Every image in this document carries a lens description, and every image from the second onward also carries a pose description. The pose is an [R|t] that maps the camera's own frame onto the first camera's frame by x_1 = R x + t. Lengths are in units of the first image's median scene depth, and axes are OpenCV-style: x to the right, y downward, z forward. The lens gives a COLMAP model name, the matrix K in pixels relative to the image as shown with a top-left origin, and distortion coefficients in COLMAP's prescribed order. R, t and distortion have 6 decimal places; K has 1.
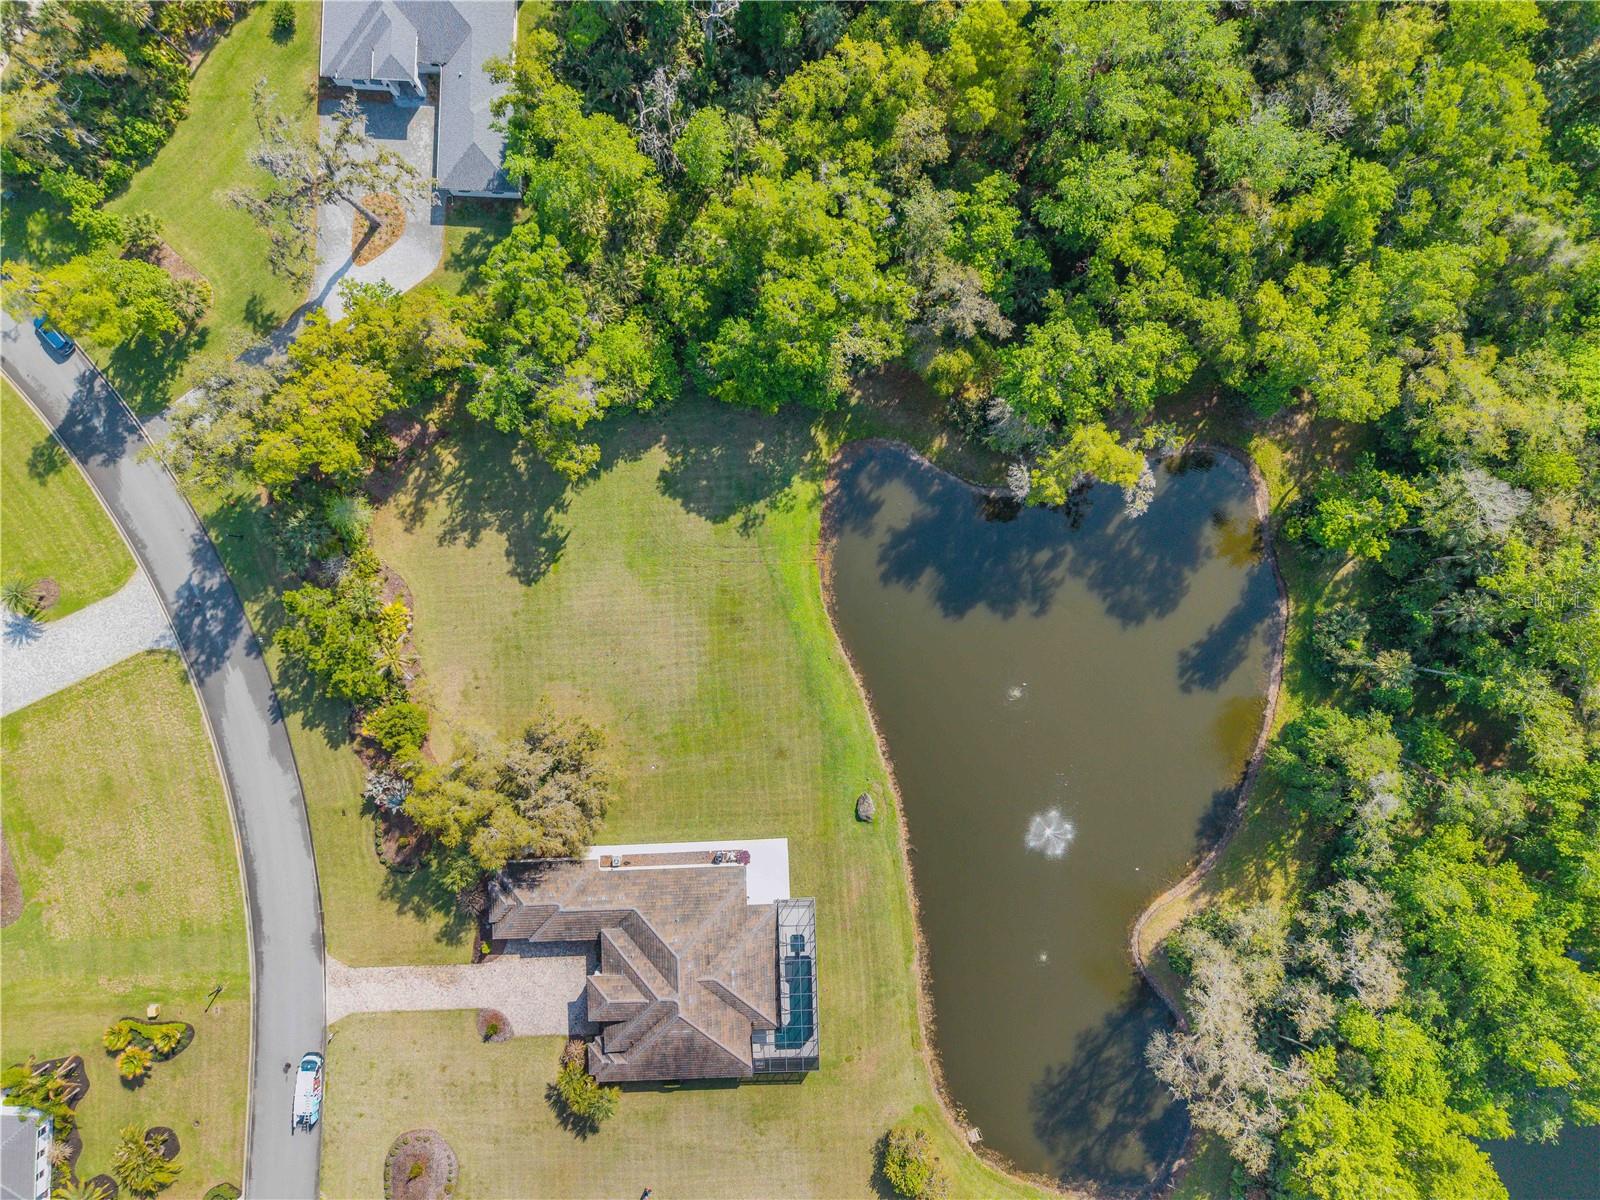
lens RADIAL K [[1072.5, 0, 797.1], [0, 1072.5, 601.7], [0, 0, 1]] dist [0.015595, -0.013481]
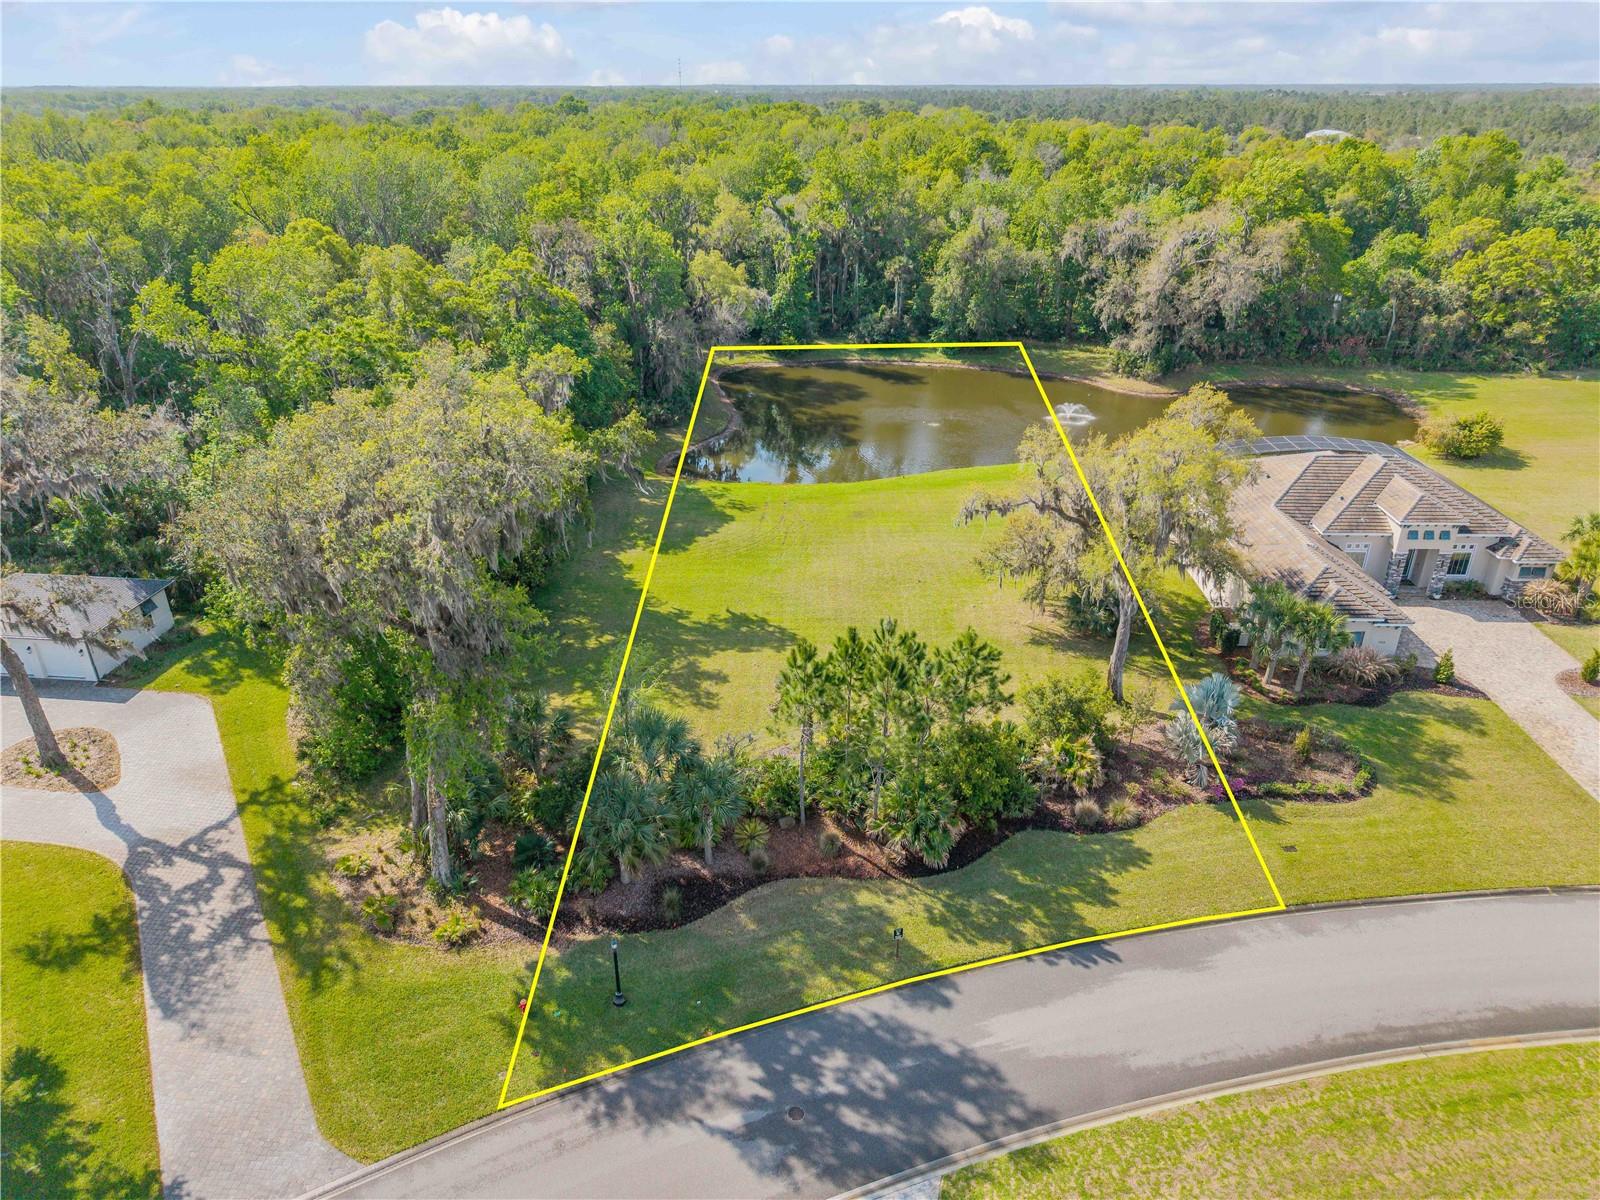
lens RADIAL K [[1072.5, 0, 802.5], [0, 1072.5, 613.6], [0, 0, 1]] dist [0.015595, -0.013481]
pose [[0.053686, -0.446202, 0.893321, -0.785004], [0.998556, 0.022417, -0.048813, 0.015093], [0.001755, 0.894652, 0.446761, 0.715191]]
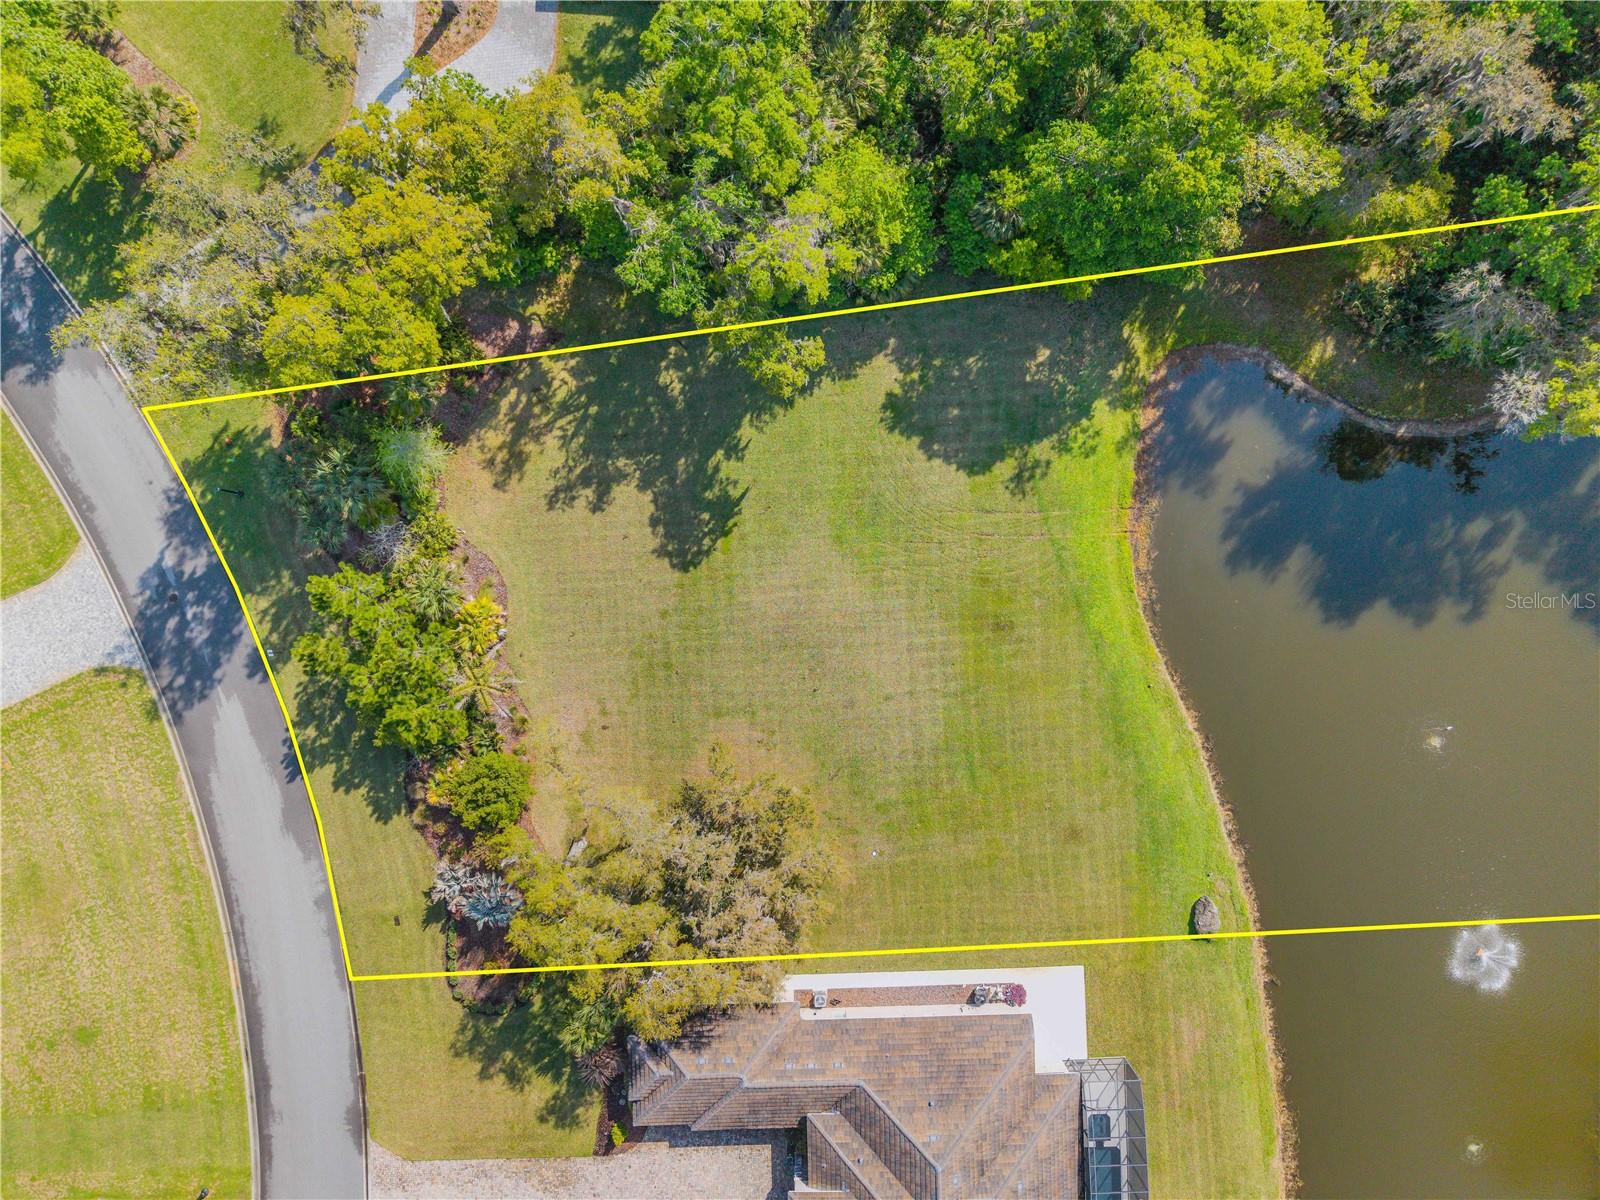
lens RADIAL K [[1072.5, 0, 795.9], [0, 1072.5, 604.2], [0, 0, 1]] dist [0.015595, -0.013481]
pose [[0.999991, 0.003967, -0.001292, -0.182047], [-0.003969, 0.999990, -0.001961, 0.005998], [0.001284, 0.001966, 0.999997, 0.353878]]
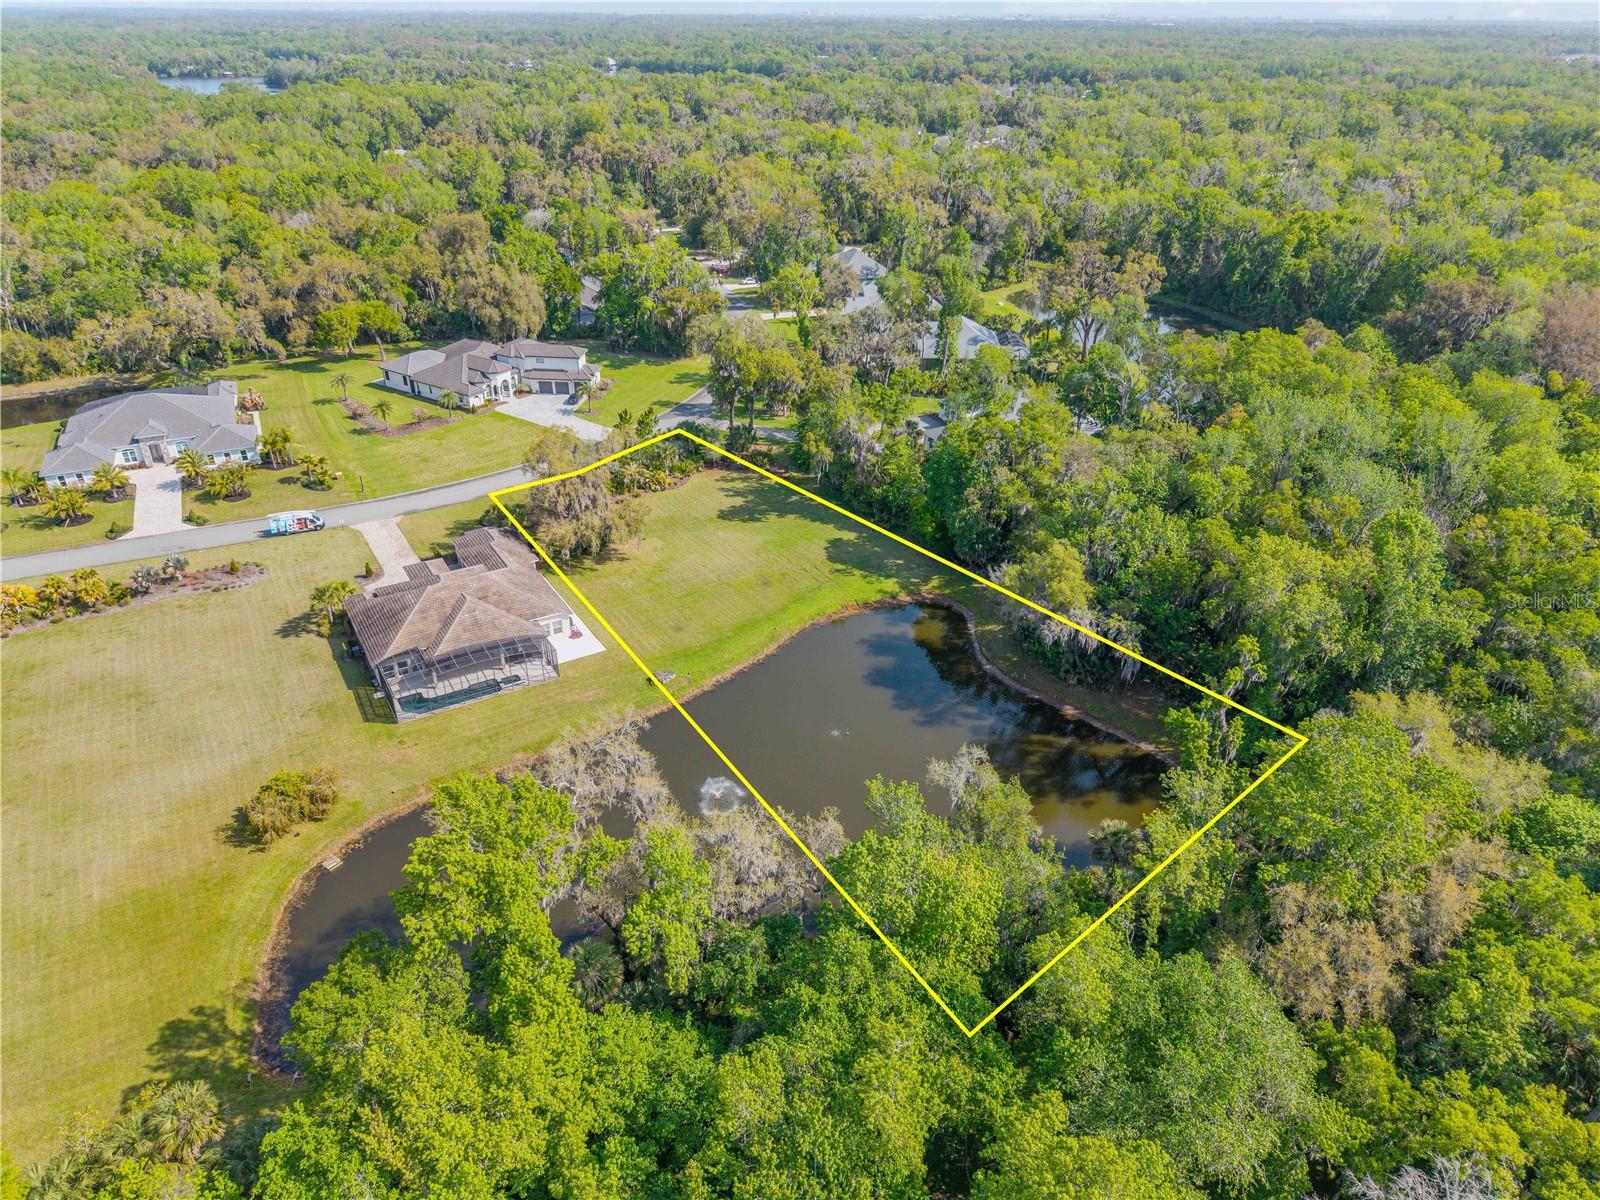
lens RADIAL K [[1072.5, 0, 793.2], [0, 1072.5, 604.1], [0, 0, 1]] dist [0.015595, -0.013481]
pose [[0.484308, 0.424541, -0.764991, 0.872268], [-0.874756, 0.219222, -0.432139, 0.508144], [-0.015758, 0.878468, 0.477541, 0.450955]]
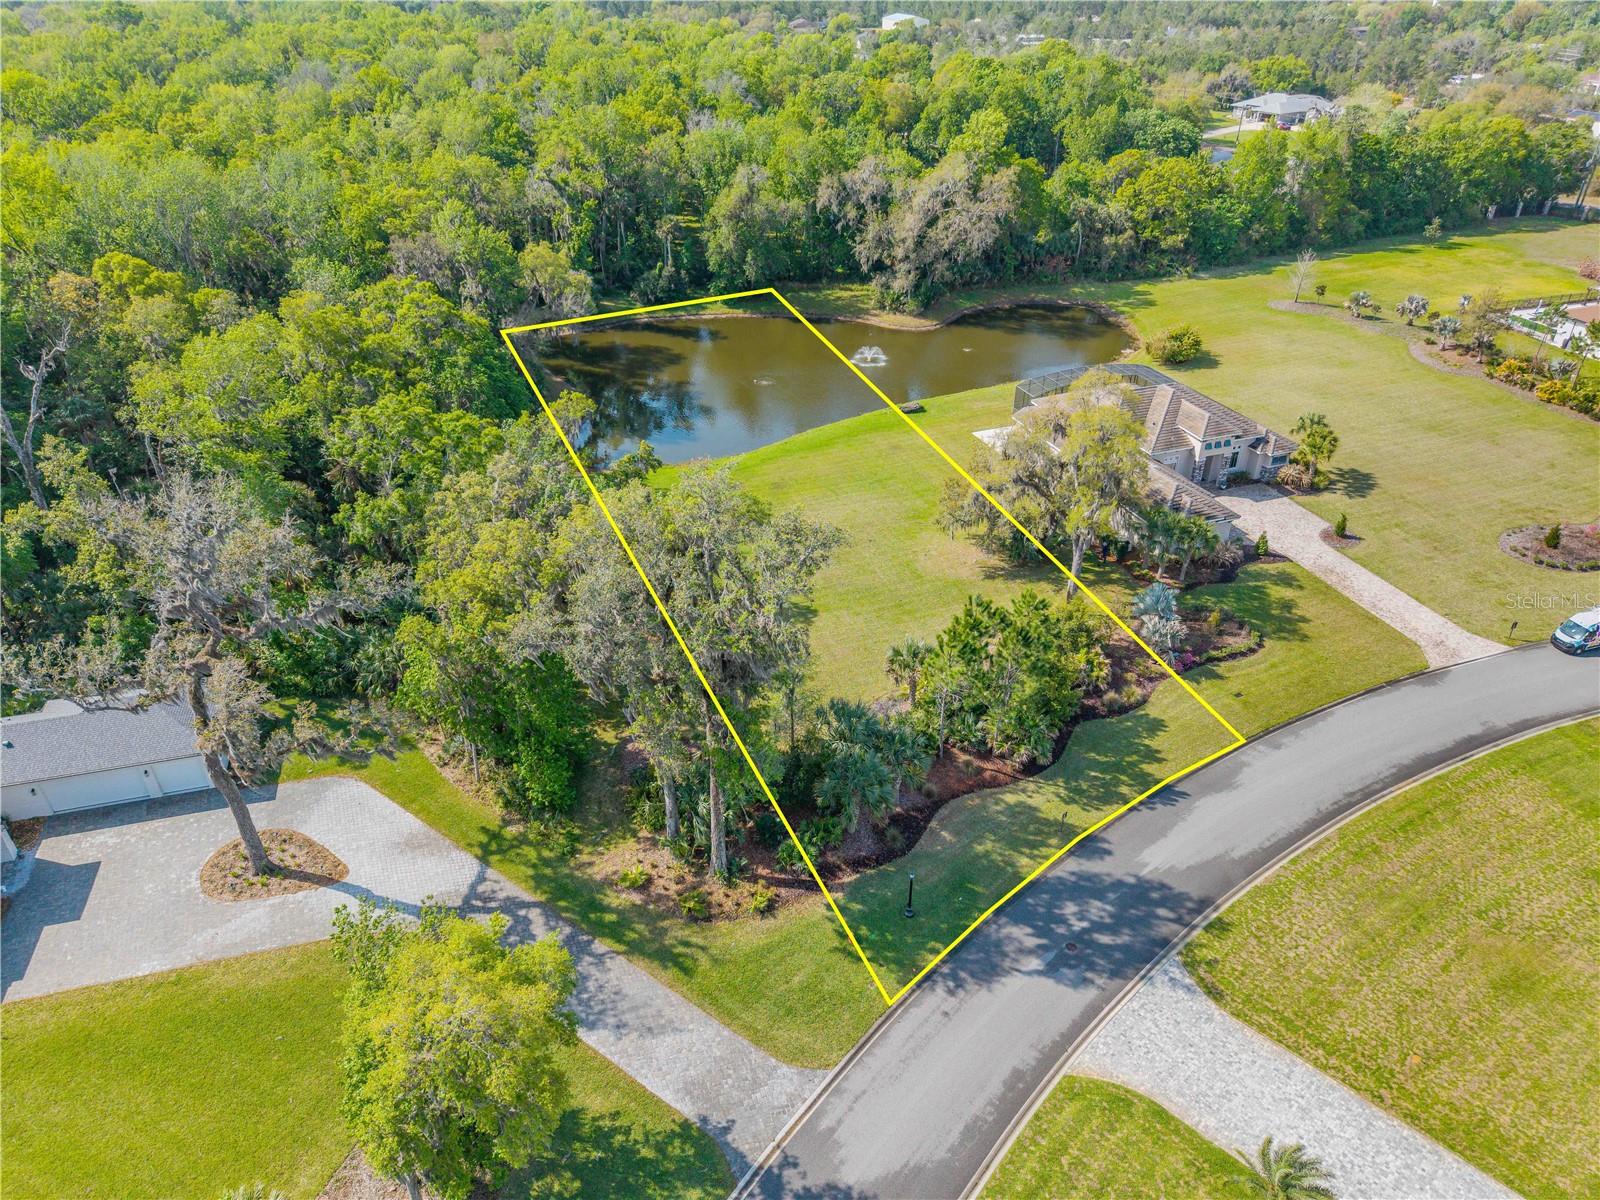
lens RADIAL K [[1072.5, 0, 806.0], [0, 1072.5, 620.9], [0, 0, 1]] dist [0.015595, -0.013481]
pose [[-0.321114, -0.512338, 0.796490, -0.834382], [0.947038, -0.171928, 0.271218, -0.222209], [-0.002016, 0.841398, 0.540412, 0.609734]]
